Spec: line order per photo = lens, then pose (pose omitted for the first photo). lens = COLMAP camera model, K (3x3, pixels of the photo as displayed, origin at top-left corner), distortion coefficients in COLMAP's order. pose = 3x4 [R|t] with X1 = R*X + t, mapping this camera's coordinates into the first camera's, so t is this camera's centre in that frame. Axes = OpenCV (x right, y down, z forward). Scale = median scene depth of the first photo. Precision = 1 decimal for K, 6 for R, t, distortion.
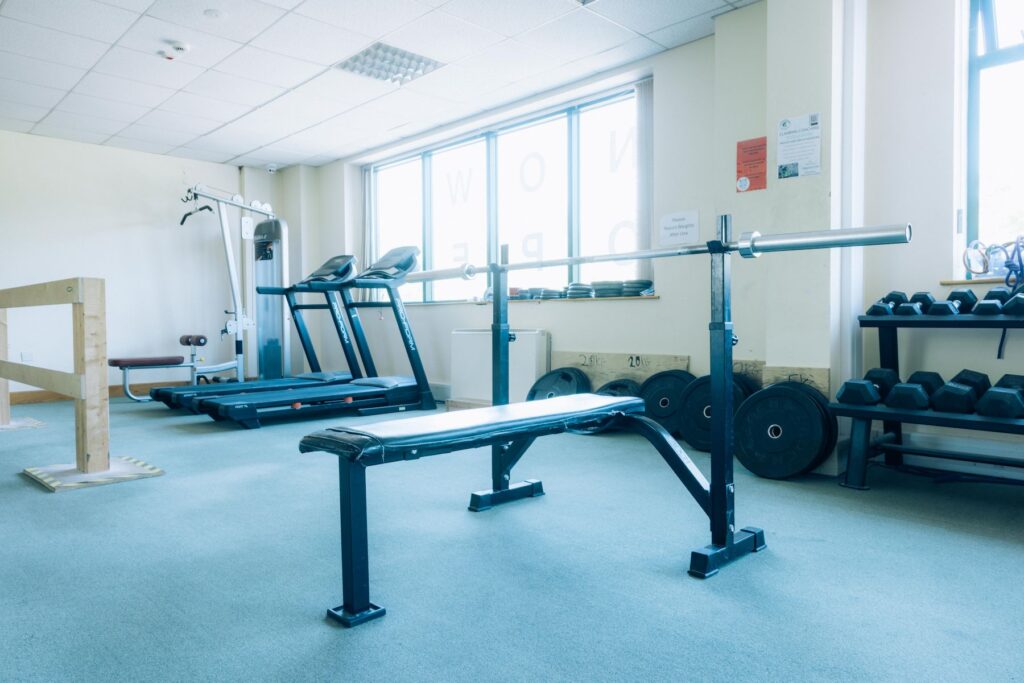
lens RADIAL K [[619.9, 0, 496.2], [0, 619.9, 335.6], [0, 0, 1]] dist [0.000705, -0.000005]
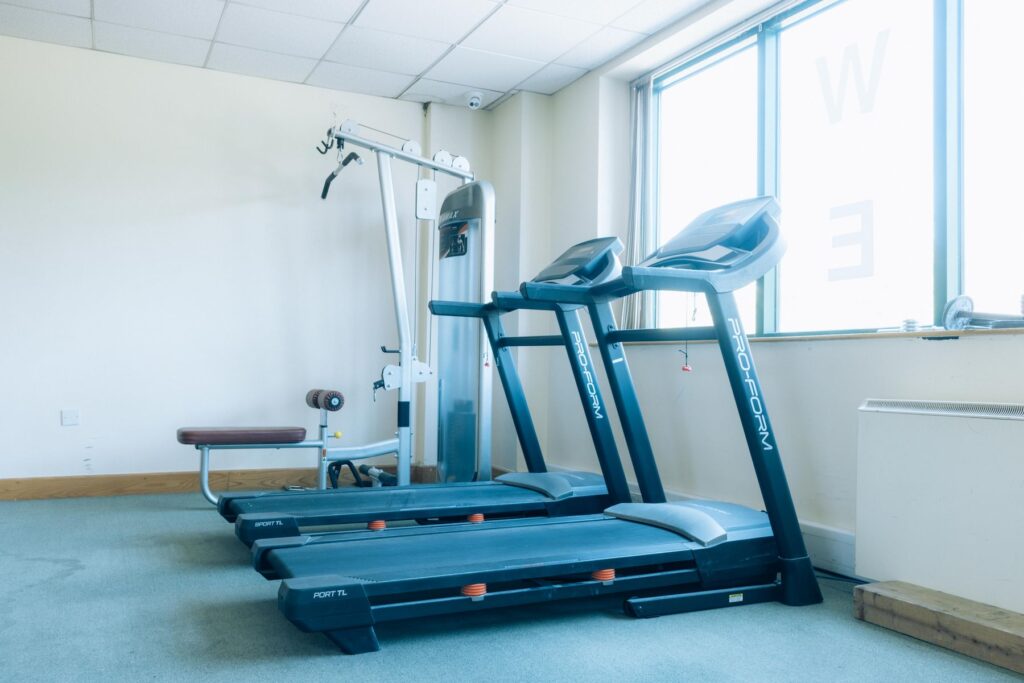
lens RADIAL K [[752.2, 0, 510.3], [0, 752.2, 347.1], [0, 0, 1]] dist [-0.003025, 0.002271]
pose [[0.943498, 0.014395, -0.331065, -0.112474], [-0.032334, 0.998288, -0.048743, -0.011716], [0.329796, 0.056693, 0.942348, 0.423846]]
